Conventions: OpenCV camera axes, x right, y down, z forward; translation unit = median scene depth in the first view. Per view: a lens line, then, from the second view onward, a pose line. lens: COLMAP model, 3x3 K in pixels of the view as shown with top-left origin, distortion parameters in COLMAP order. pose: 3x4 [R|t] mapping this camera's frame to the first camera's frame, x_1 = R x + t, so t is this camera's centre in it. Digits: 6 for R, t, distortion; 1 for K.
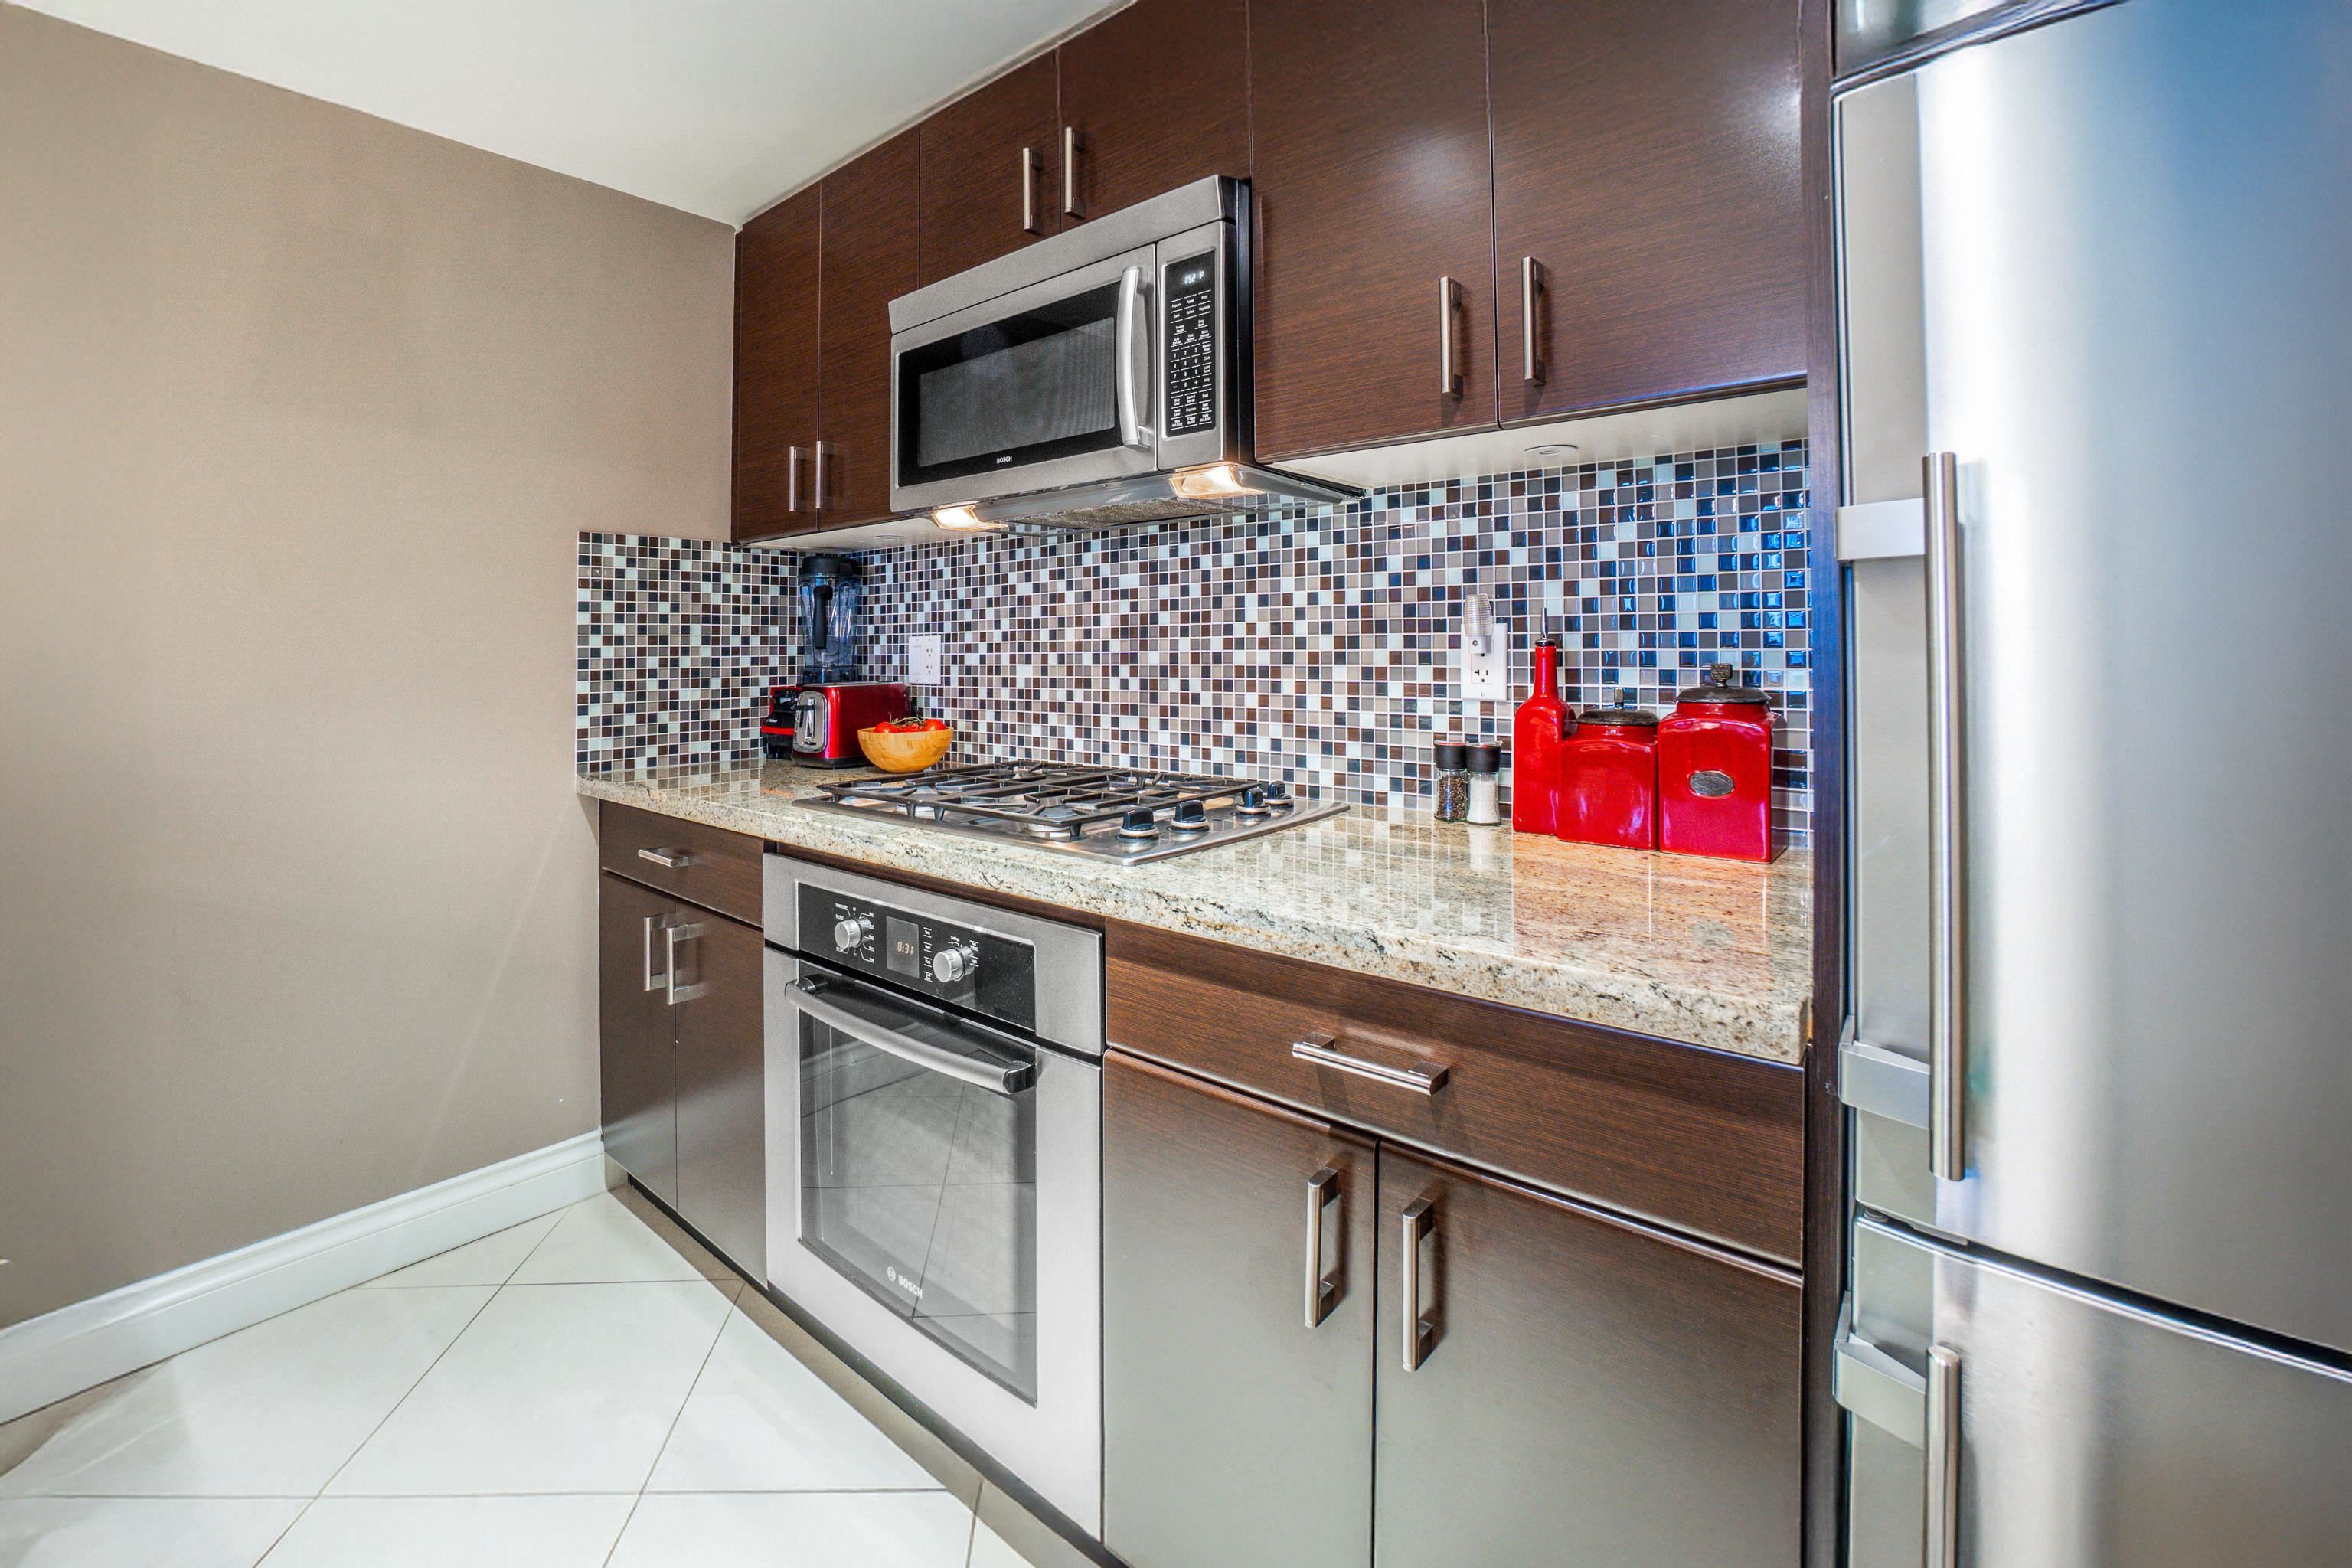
lens RADIAL K [[1004.5, 0, 1125.2], [0, 1004.5, 618.0], [0, 0, 1]] dist [-0.038475, 0.007216]
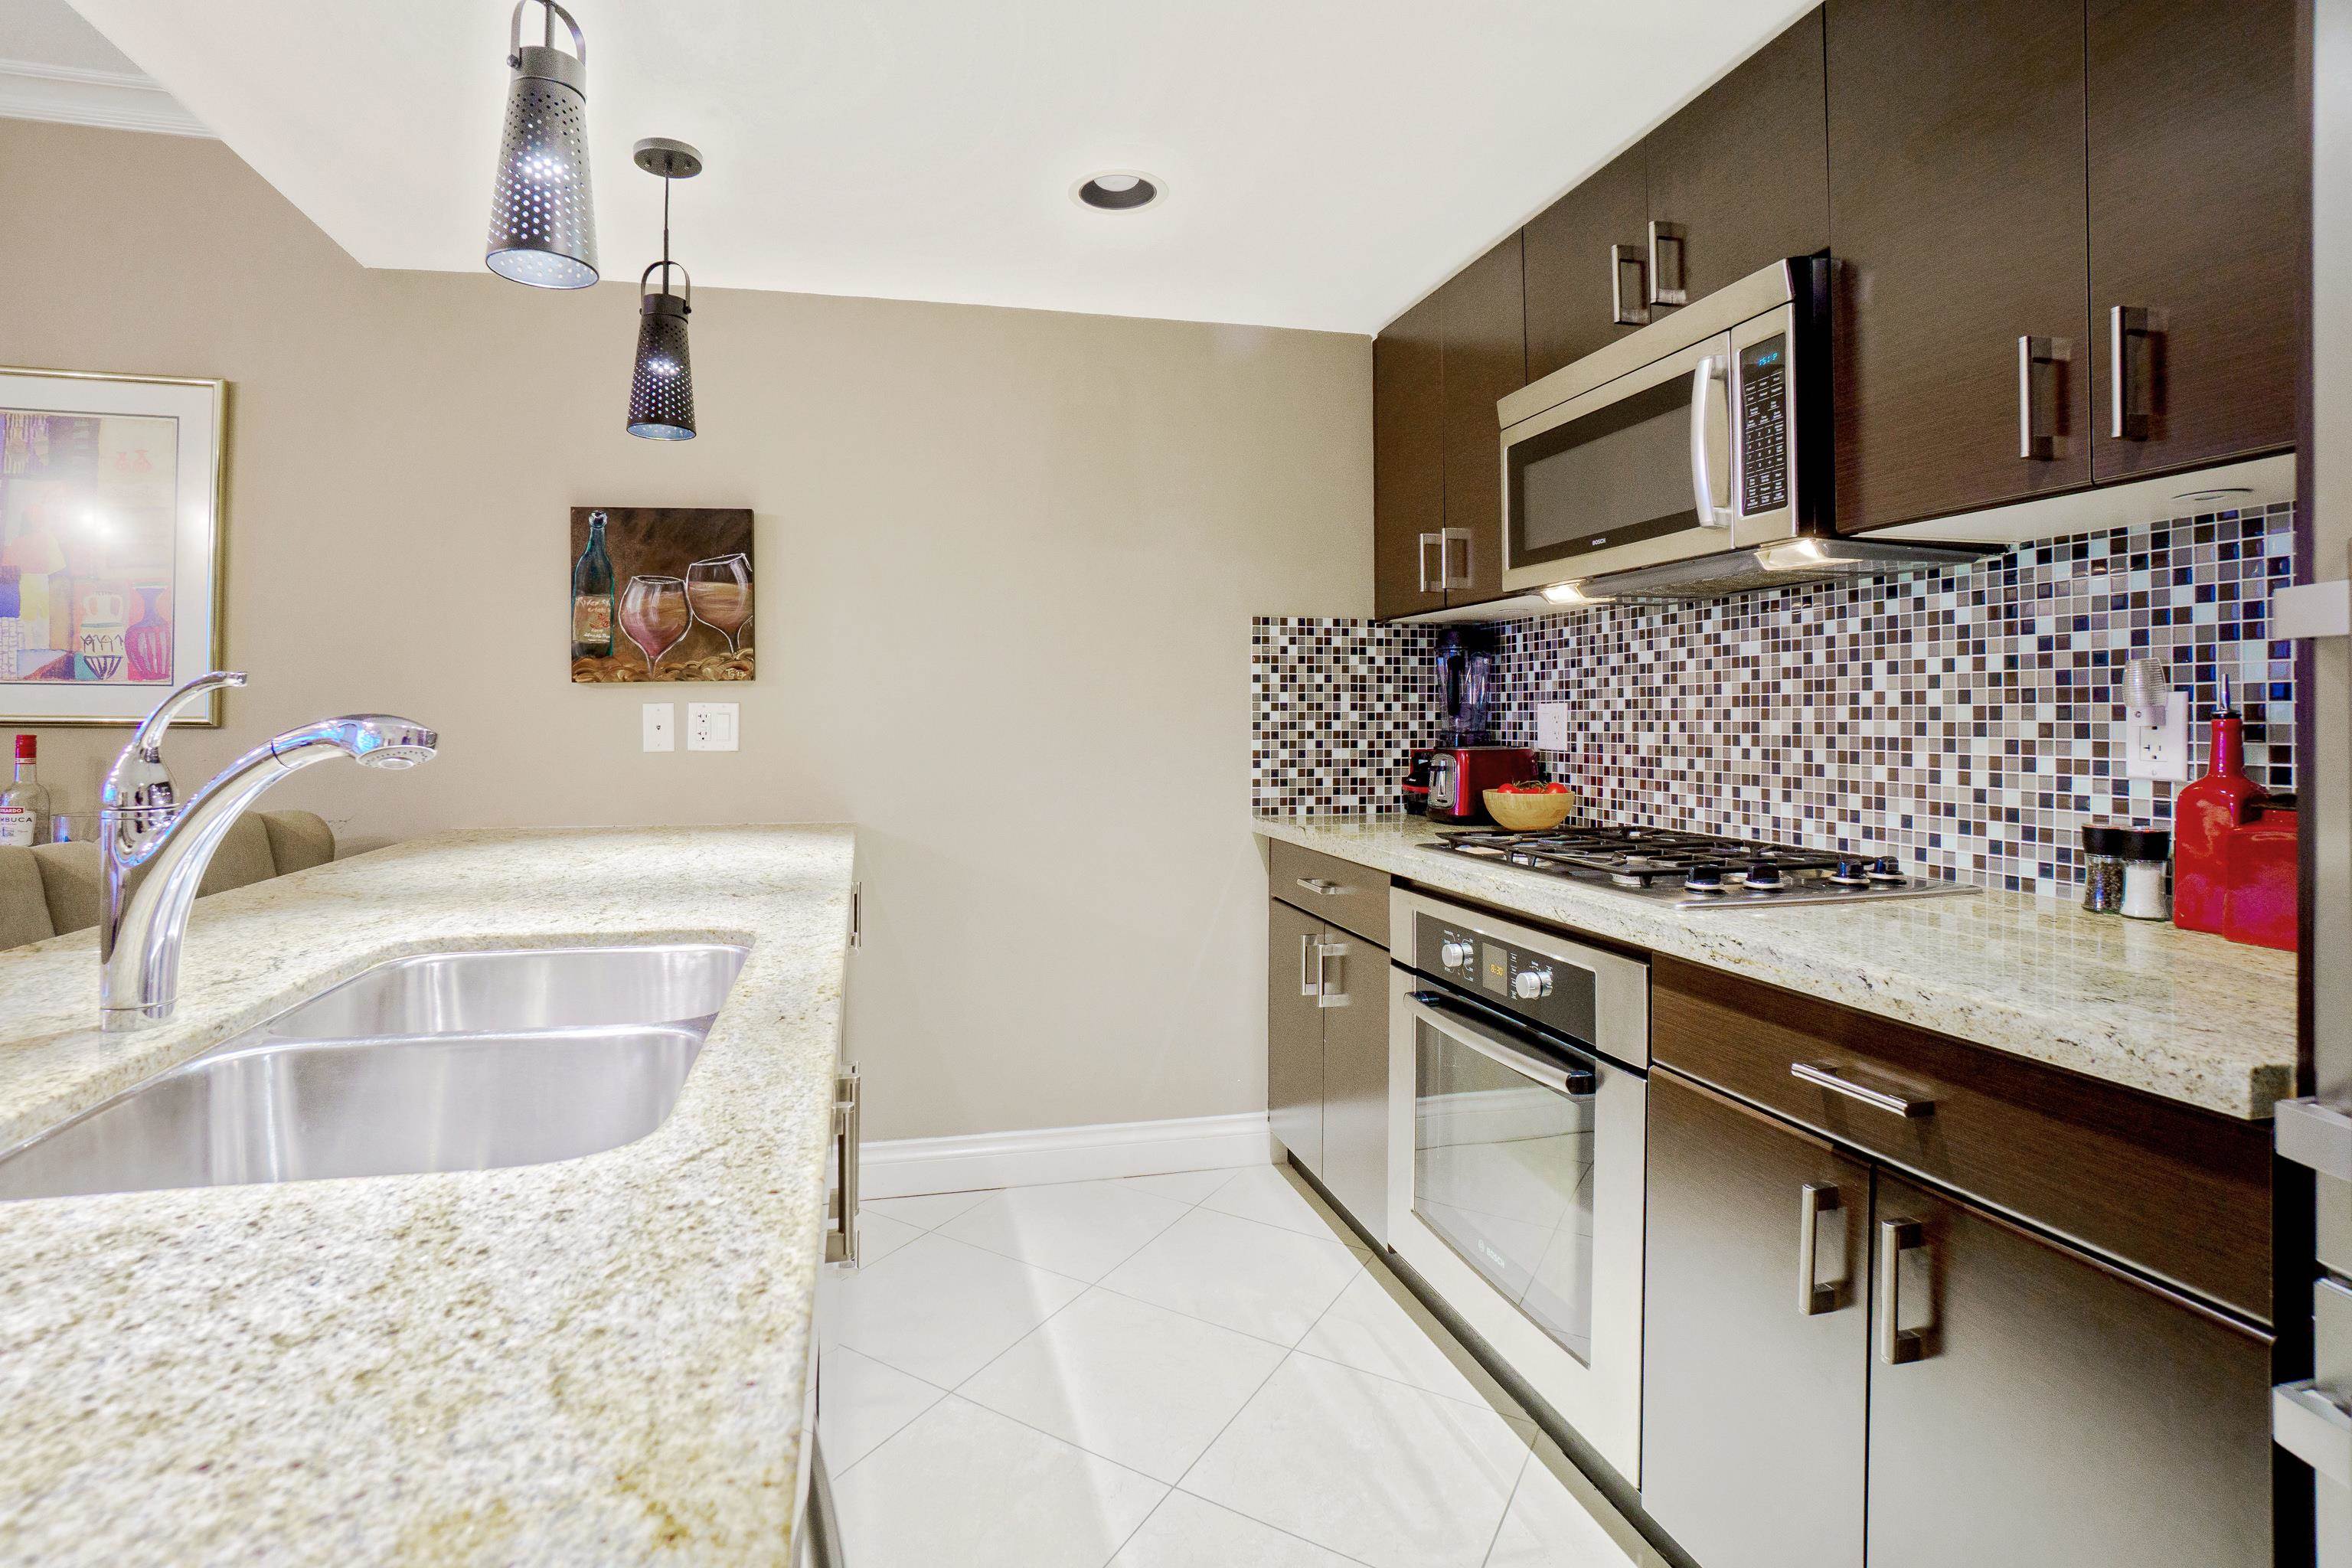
lens RADIAL K [[1123.8, 0, 1128.6], [0, 1123.8, 691.6], [0, 0, 1]] dist [-0.038854, 0.000479]
pose [[0.812626, -0.002753, -0.582779, 0.160277], [0.008528, 0.999938, 0.007167, -0.008354], [0.582723, -0.010794, 0.812599, -0.259842]]
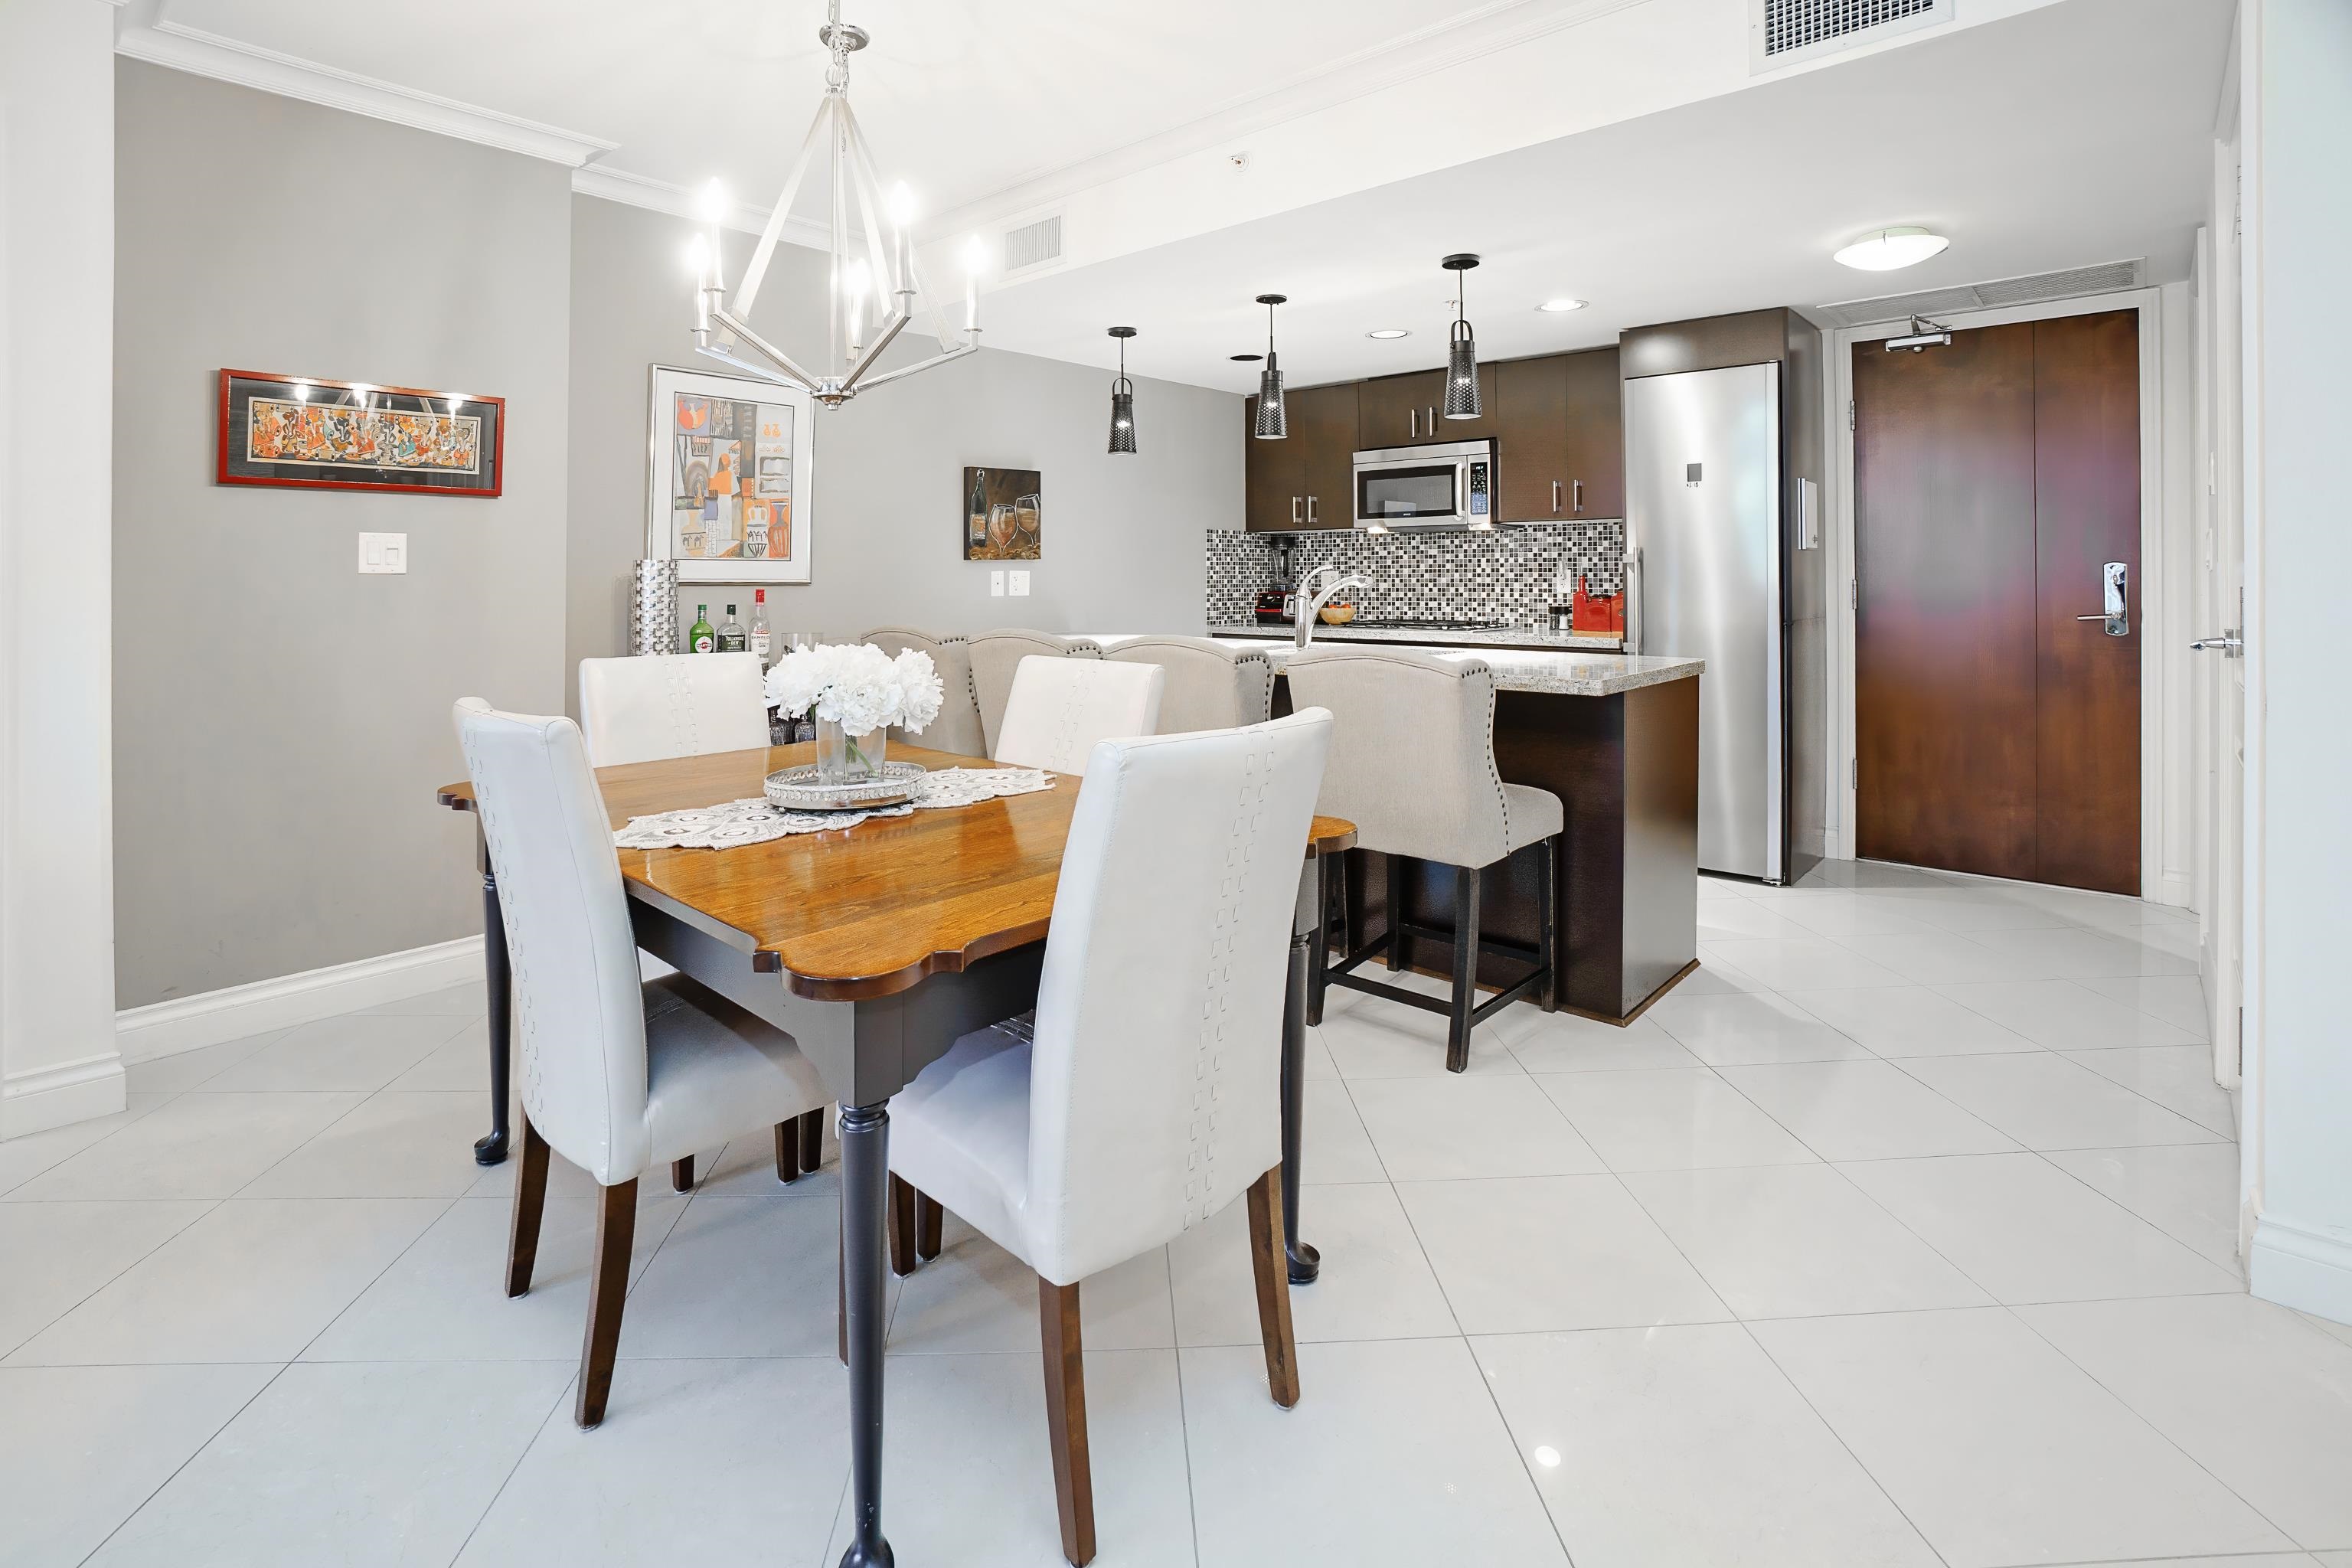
lens RADIAL K [[1123.8, 0, 1138.6], [0, 1123.8, 534.8], [0, 0, 1]] dist [-0.038854, 0.000479]
pose [[0.999802, 0.006429, -0.018840, -0.833310], [-0.006586, 0.999944, -0.008281, -0.059530], [0.018786, 0.008403, 0.999788, -2.316979]]
